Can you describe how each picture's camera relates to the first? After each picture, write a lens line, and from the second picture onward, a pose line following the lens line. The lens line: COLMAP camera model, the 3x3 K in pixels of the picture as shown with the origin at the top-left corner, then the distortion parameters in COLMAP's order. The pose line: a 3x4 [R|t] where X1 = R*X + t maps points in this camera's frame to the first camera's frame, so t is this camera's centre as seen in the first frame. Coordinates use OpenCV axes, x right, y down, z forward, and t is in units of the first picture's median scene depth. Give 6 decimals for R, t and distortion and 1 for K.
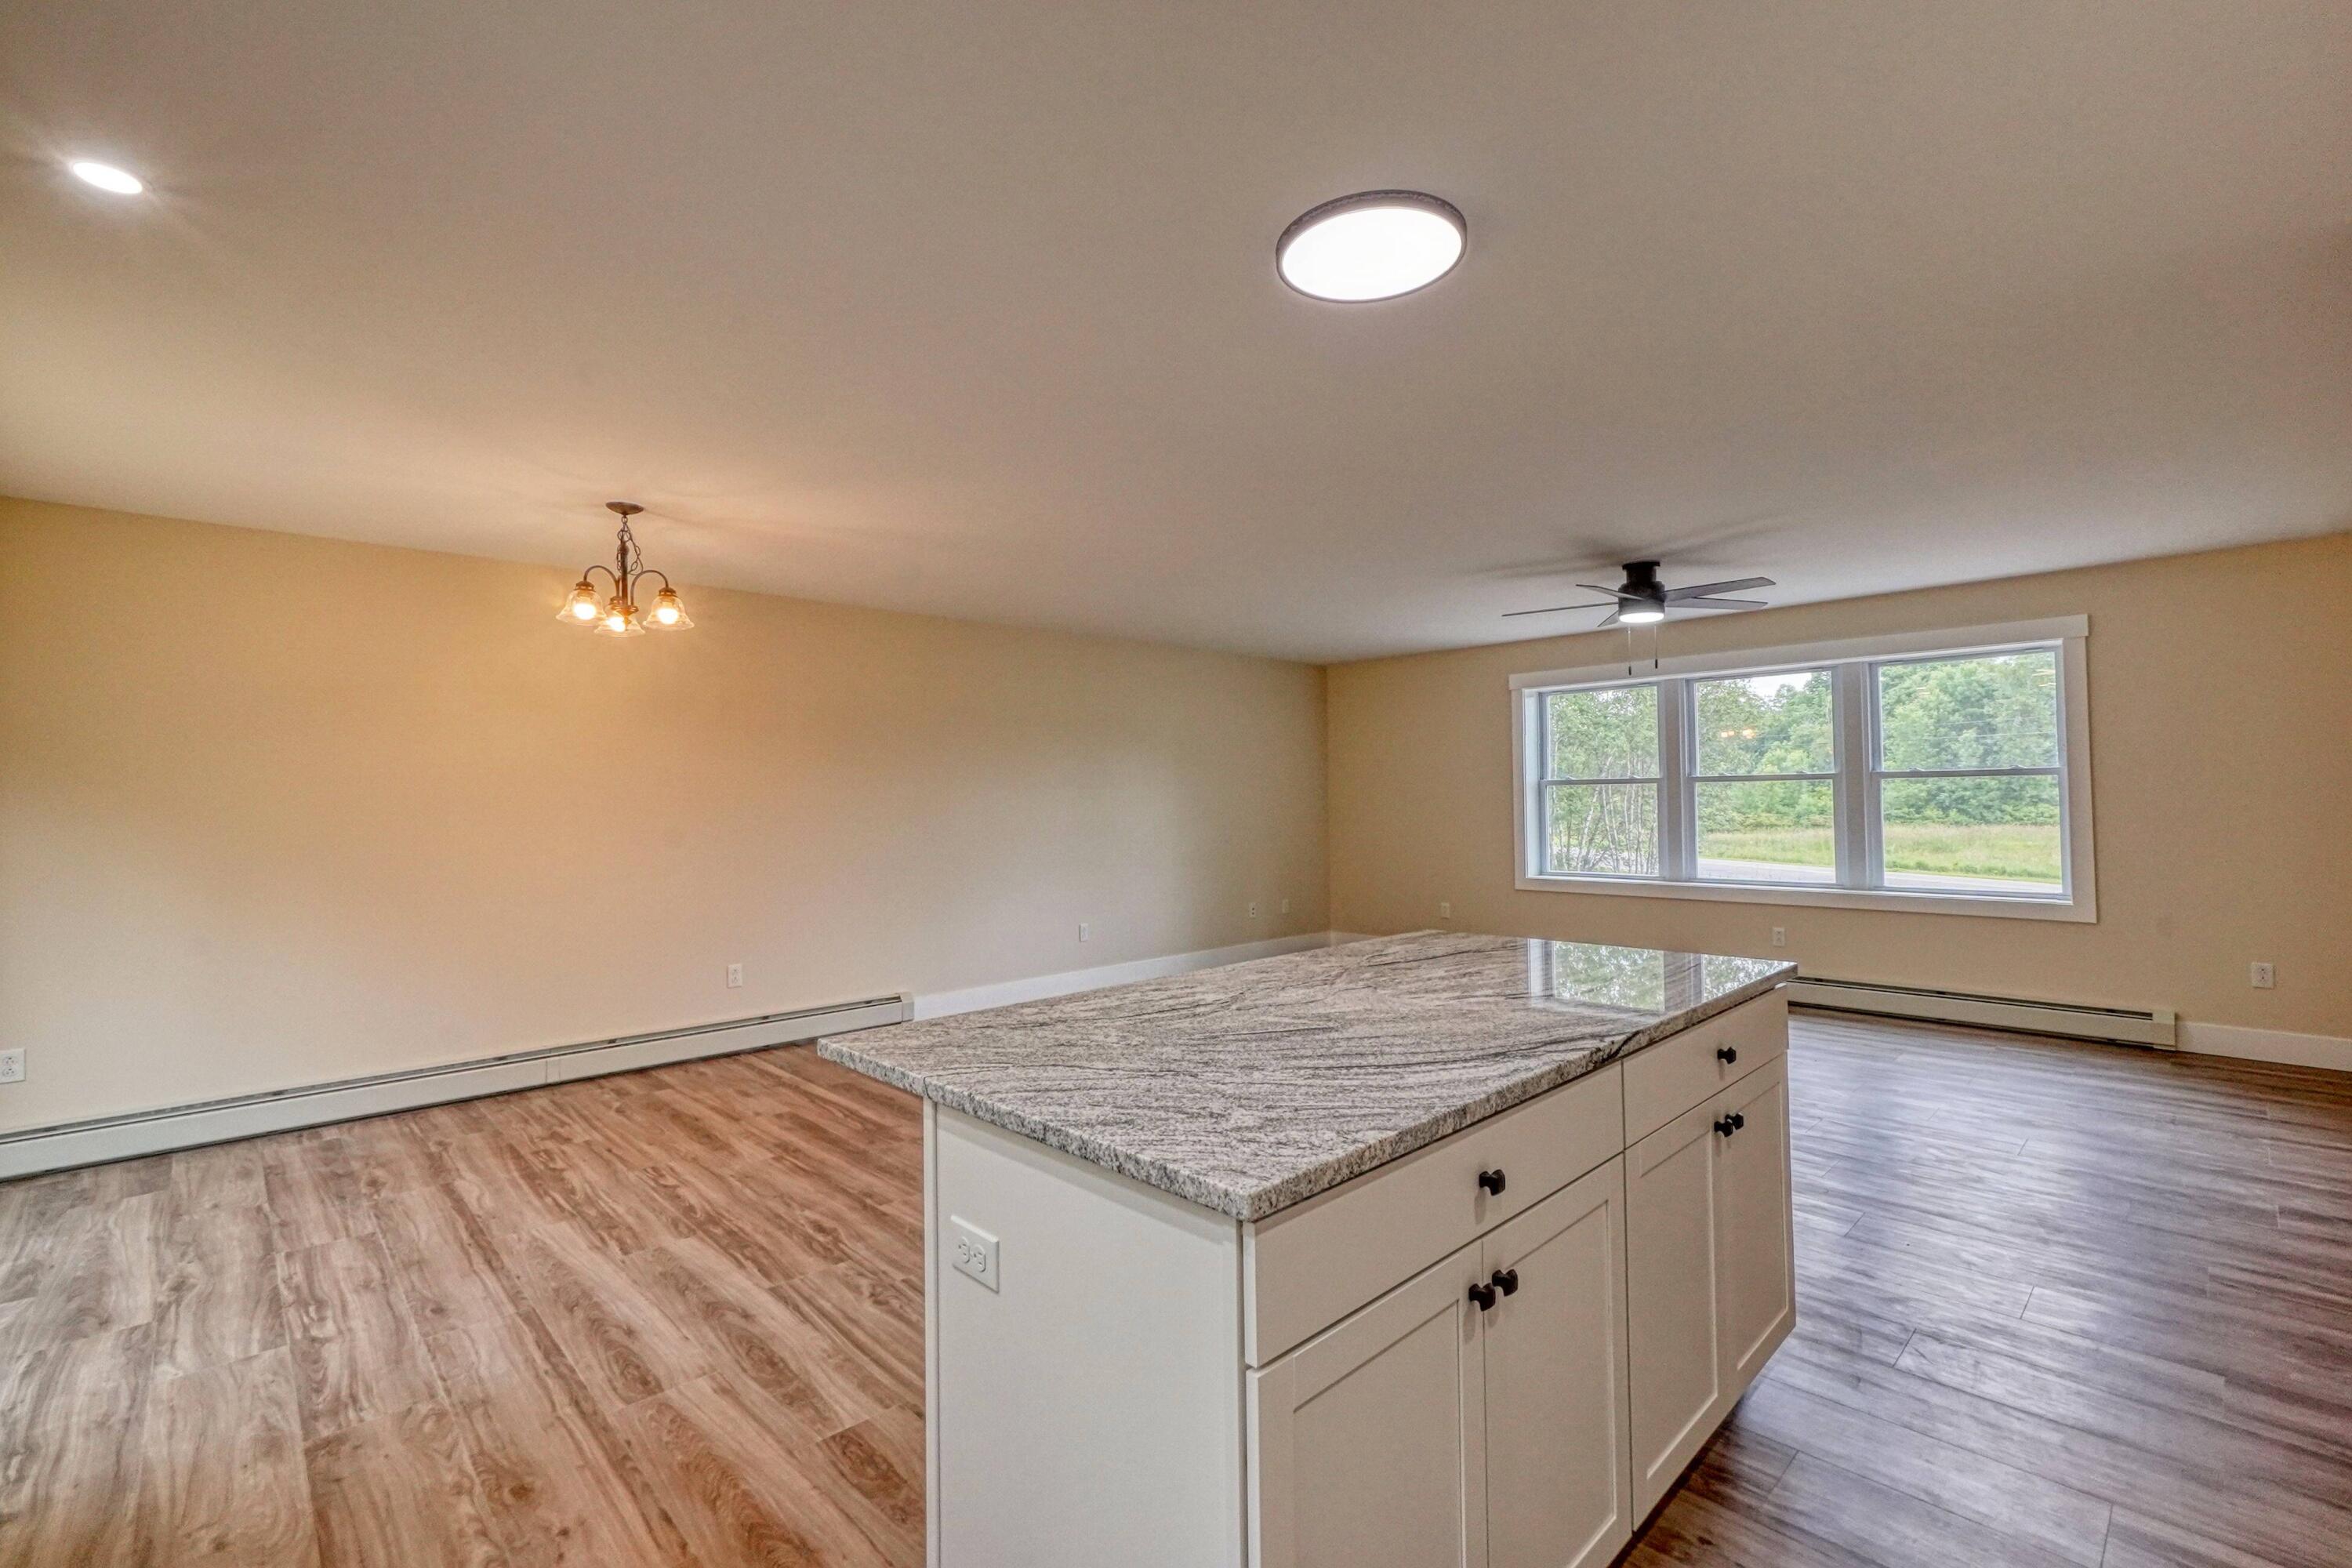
lens RADIAL K [[988.2, 0, 1136.5], [0, 988.2, 787.9], [0, 0, 1]] dist [-0.001637, -0.000313]
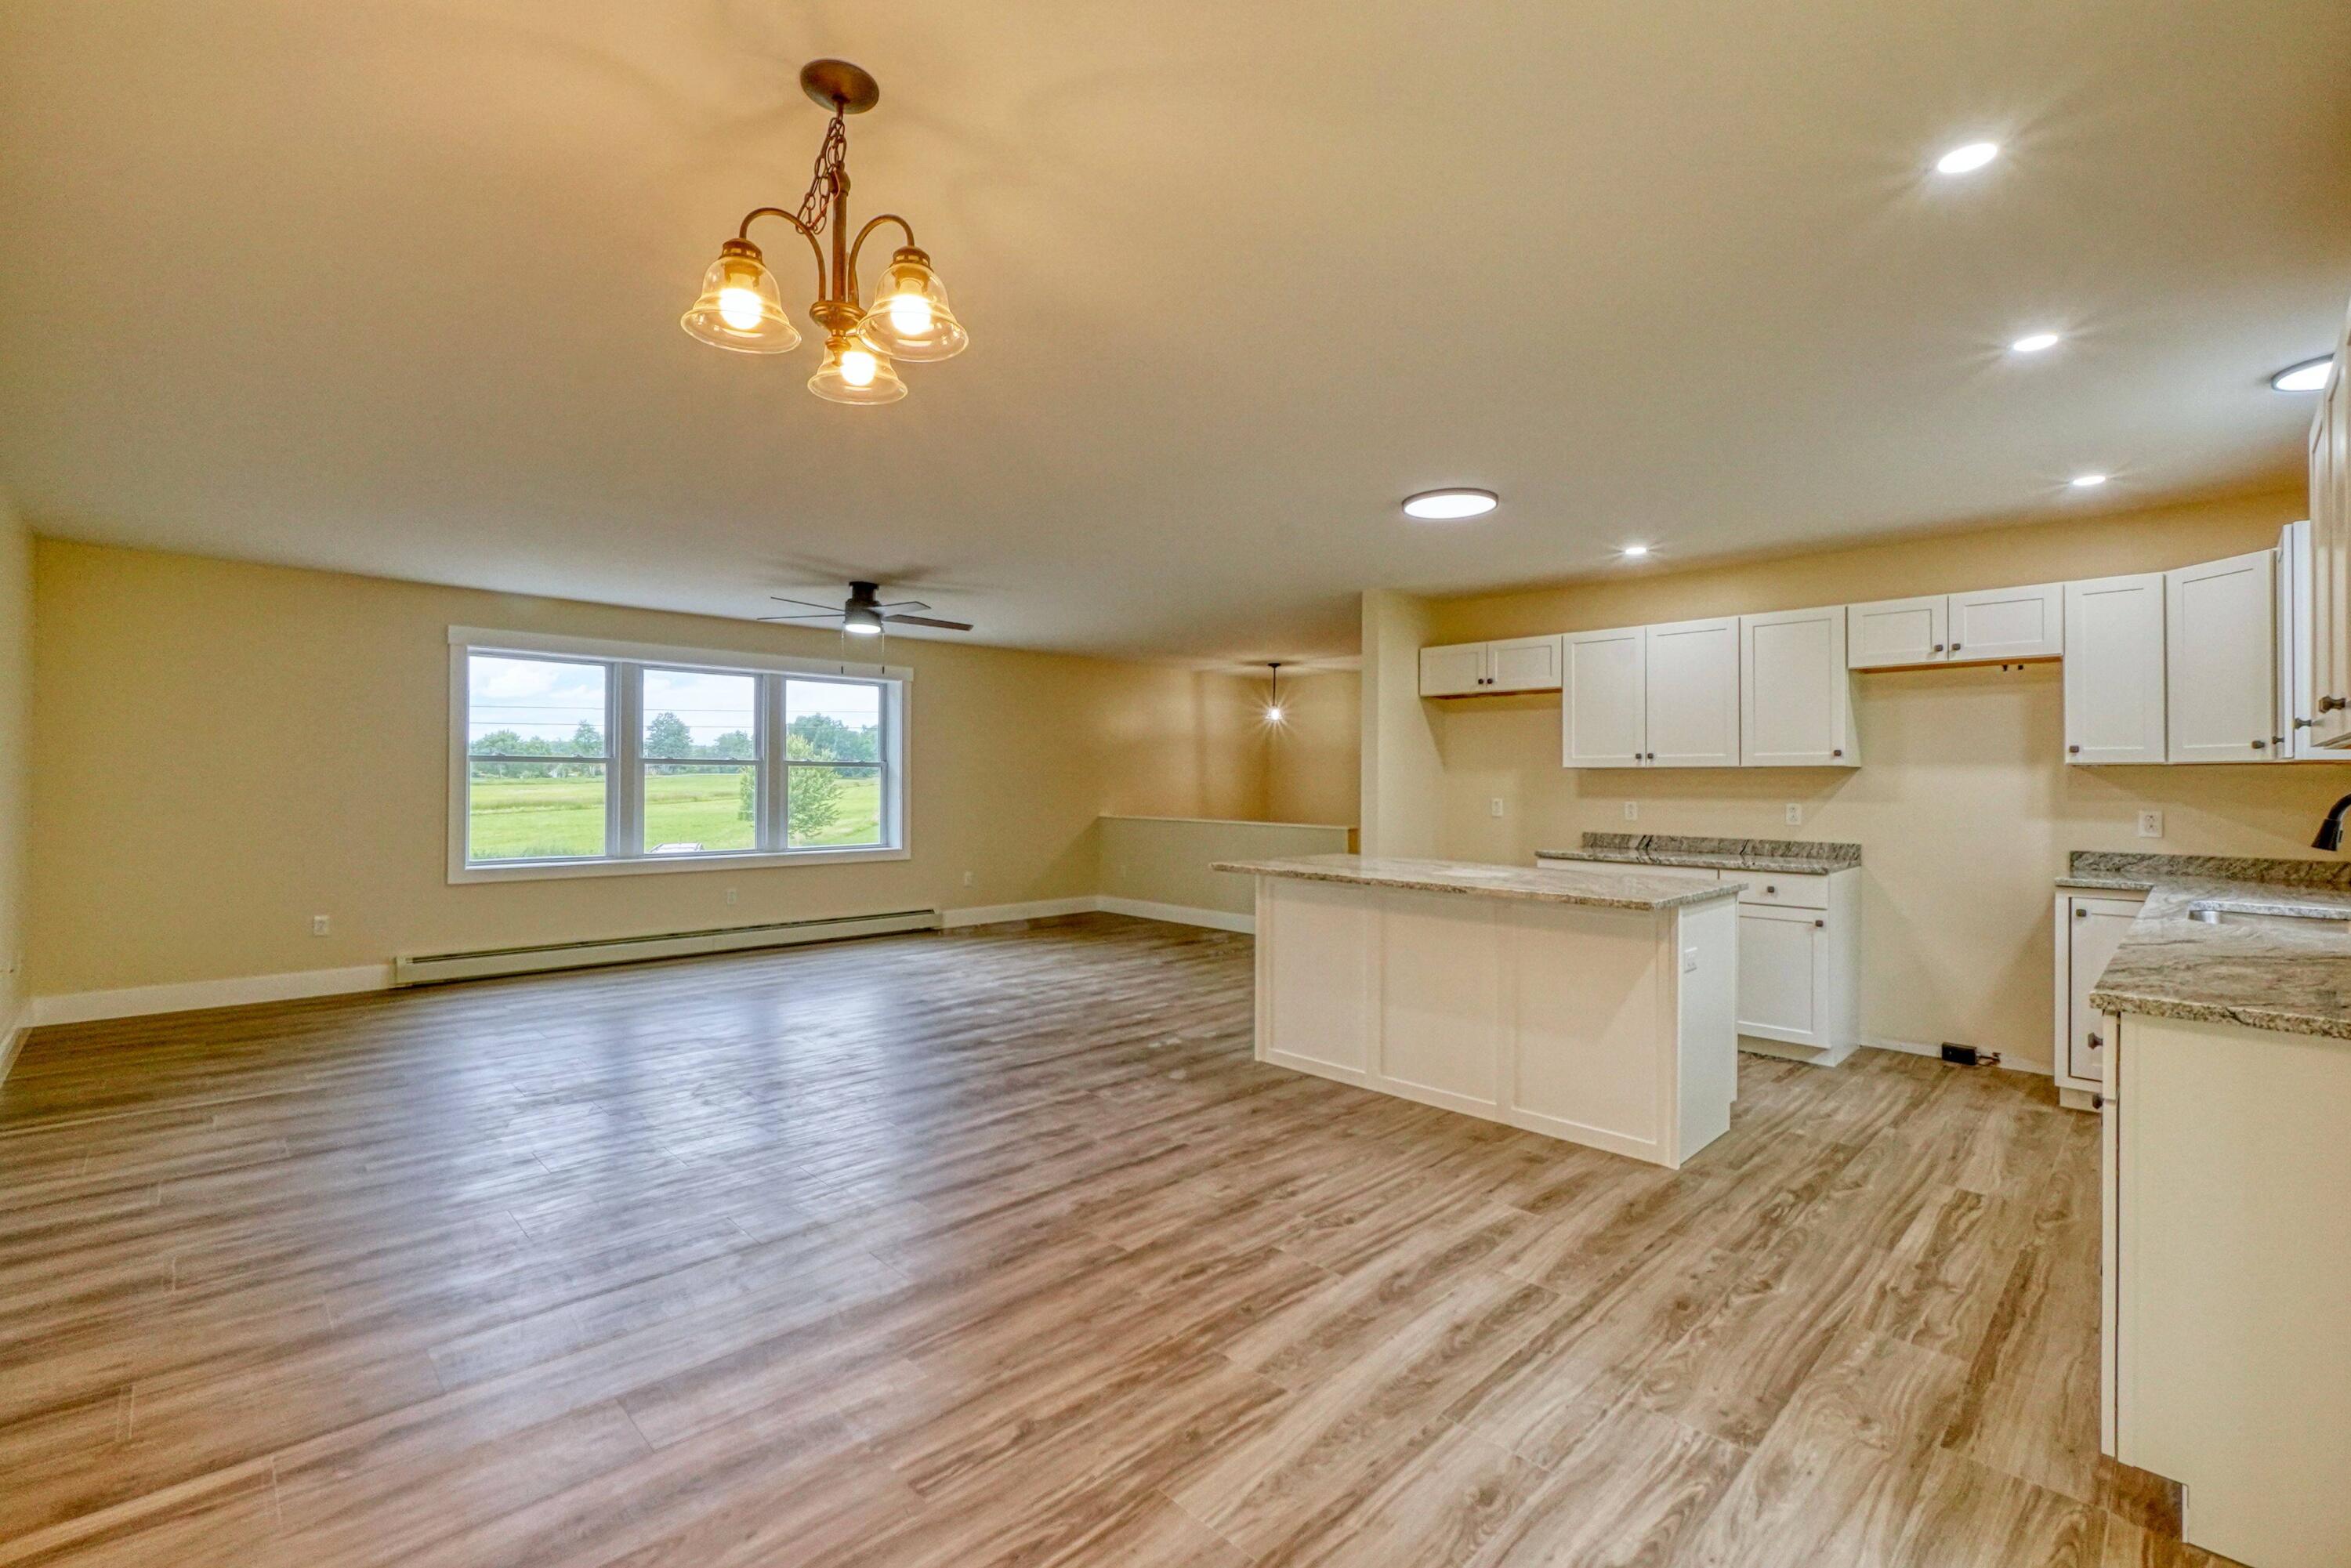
lens RADIAL K [[1016.7, 0, 1158.3], [0, 1016.7, 774.0], [0, 0, 1]] dist [-0.011927, 0.006077]
pose [[-0.014029, 0.021062, 0.999680, -1.652325], [-0.025028, 0.999457, -0.021409, 0.054612], [-0.999588, -0.025321, -0.013494, 1.456477]]
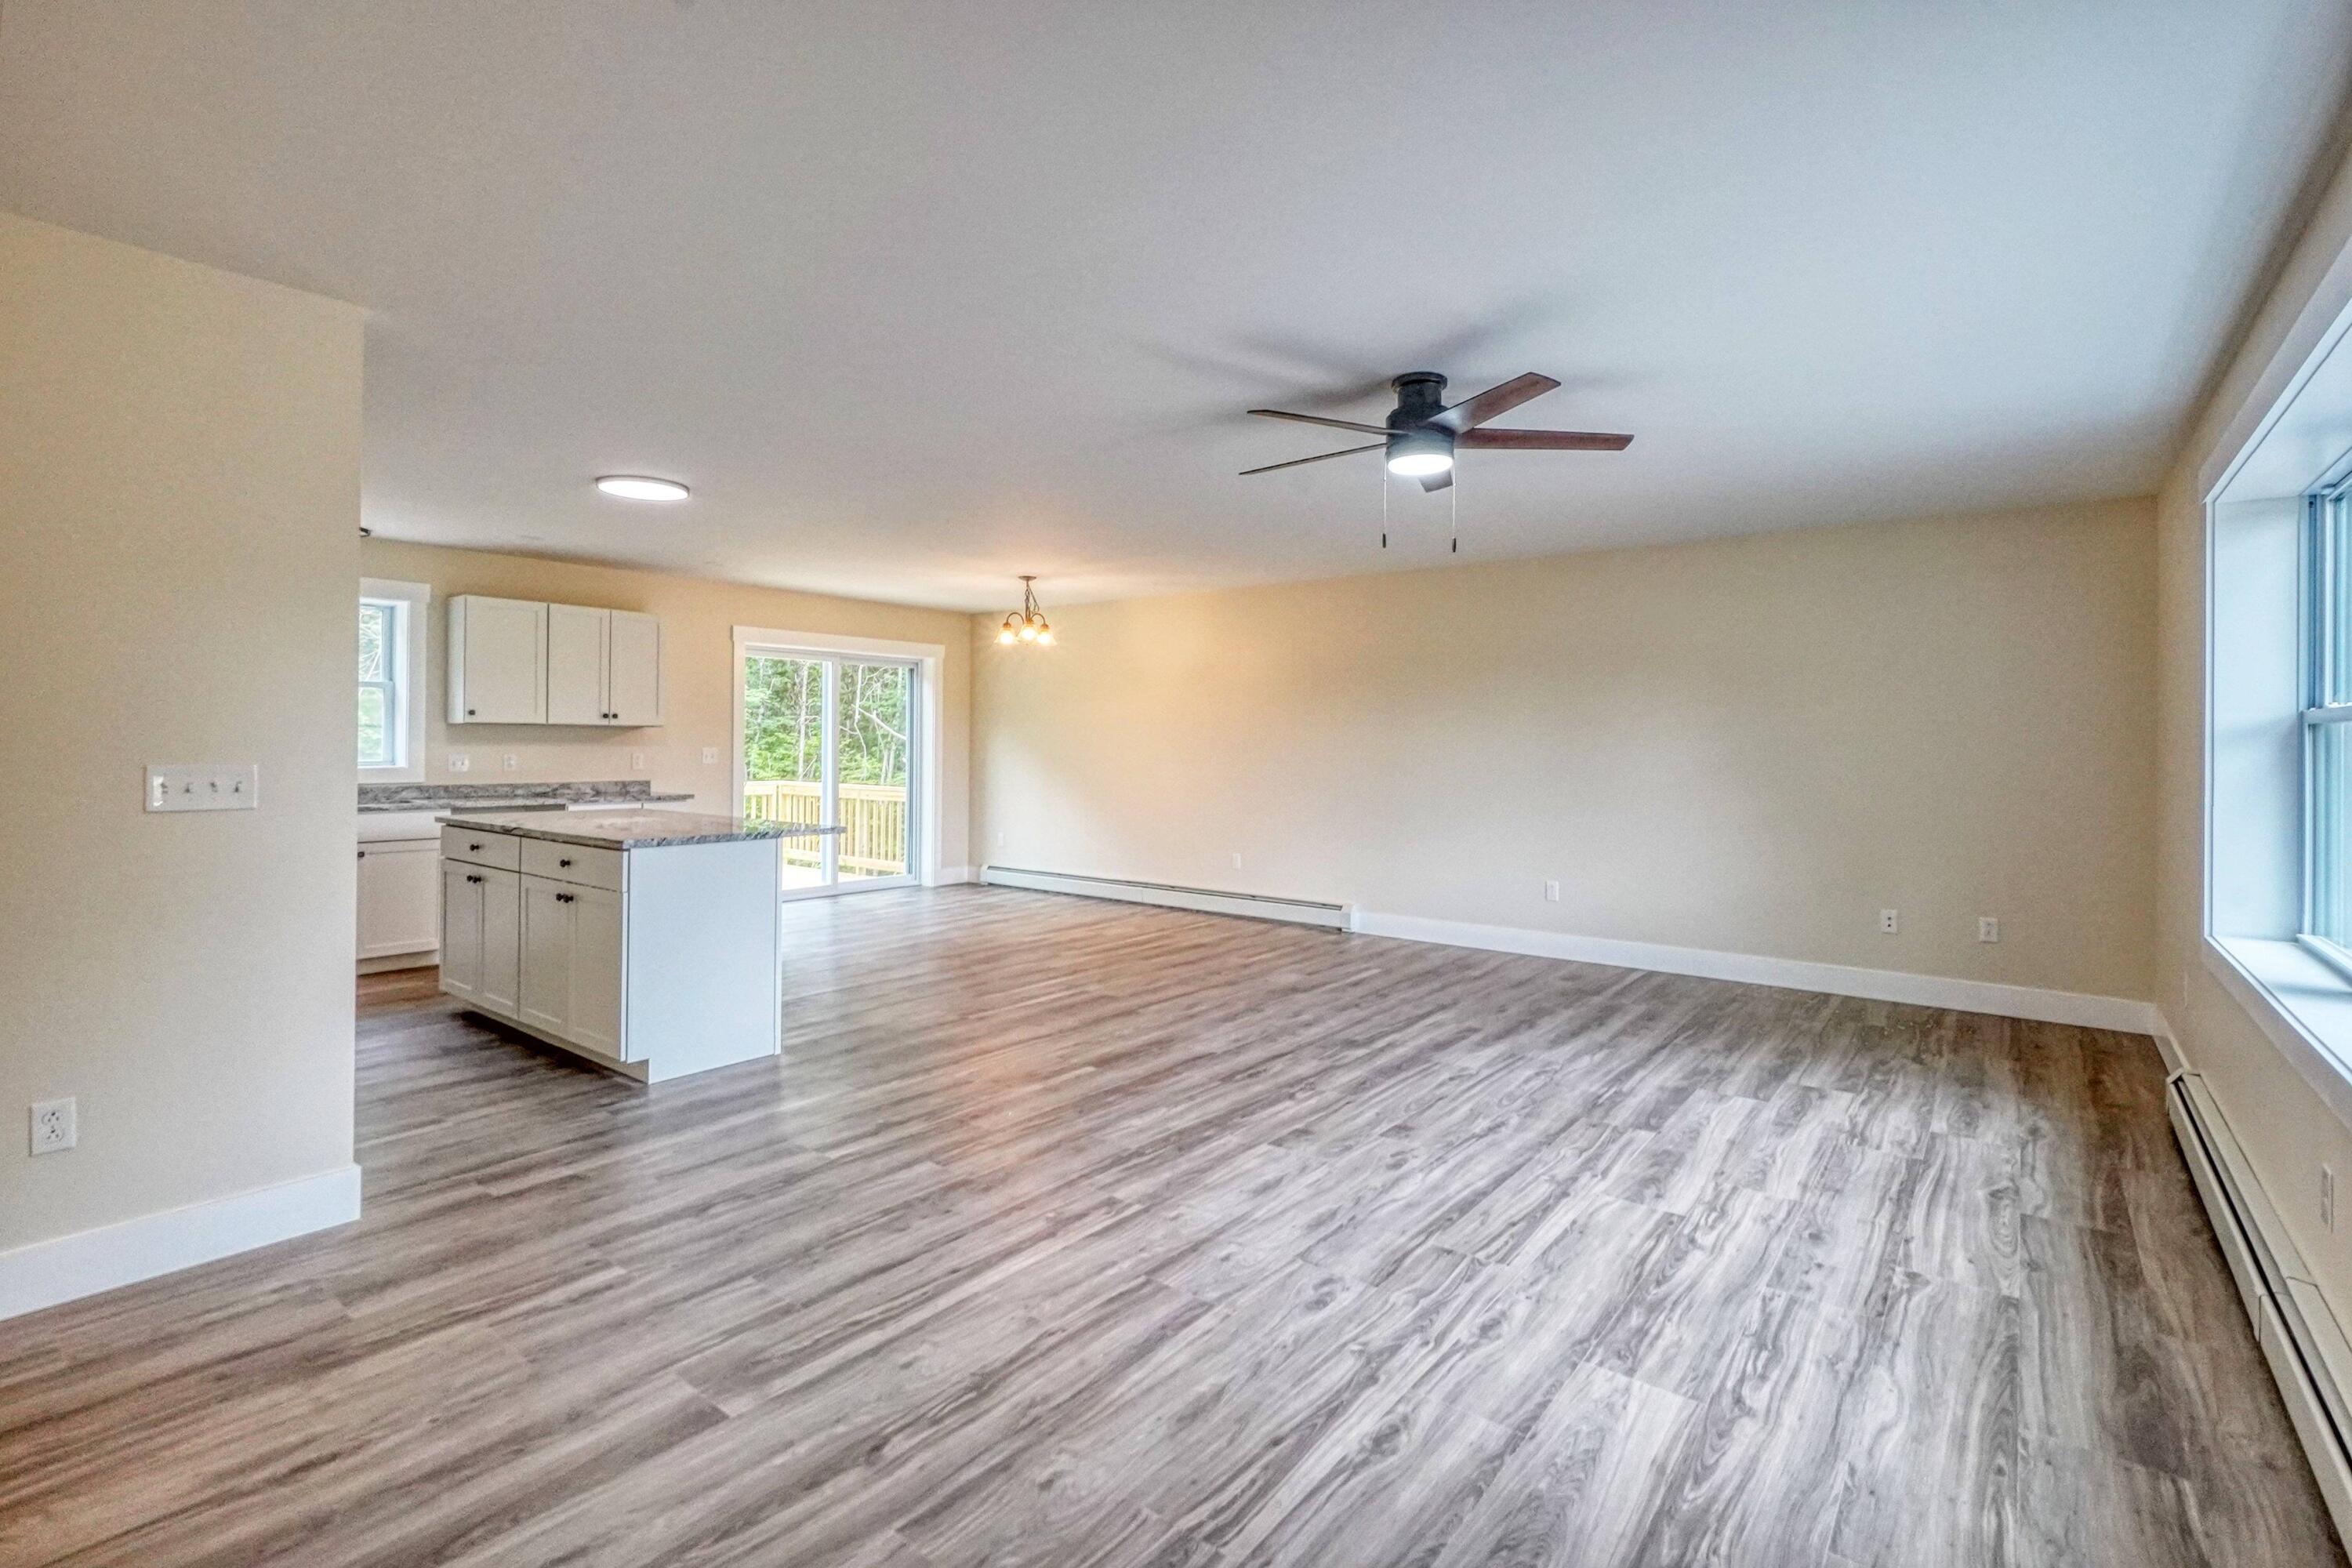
lens RADIAL K [[1081.1, 0, 1172.8], [0, 1081.1, 743.0], [0, 0, 1]] dist [-0.012491, 0.000085]
pose [[0.150794, 0.014178, -0.988463, 2.553879], [0.006798, 0.999859, 0.015379, -0.003844], [0.988542, -0.009039, 0.150677, 1.637052]]
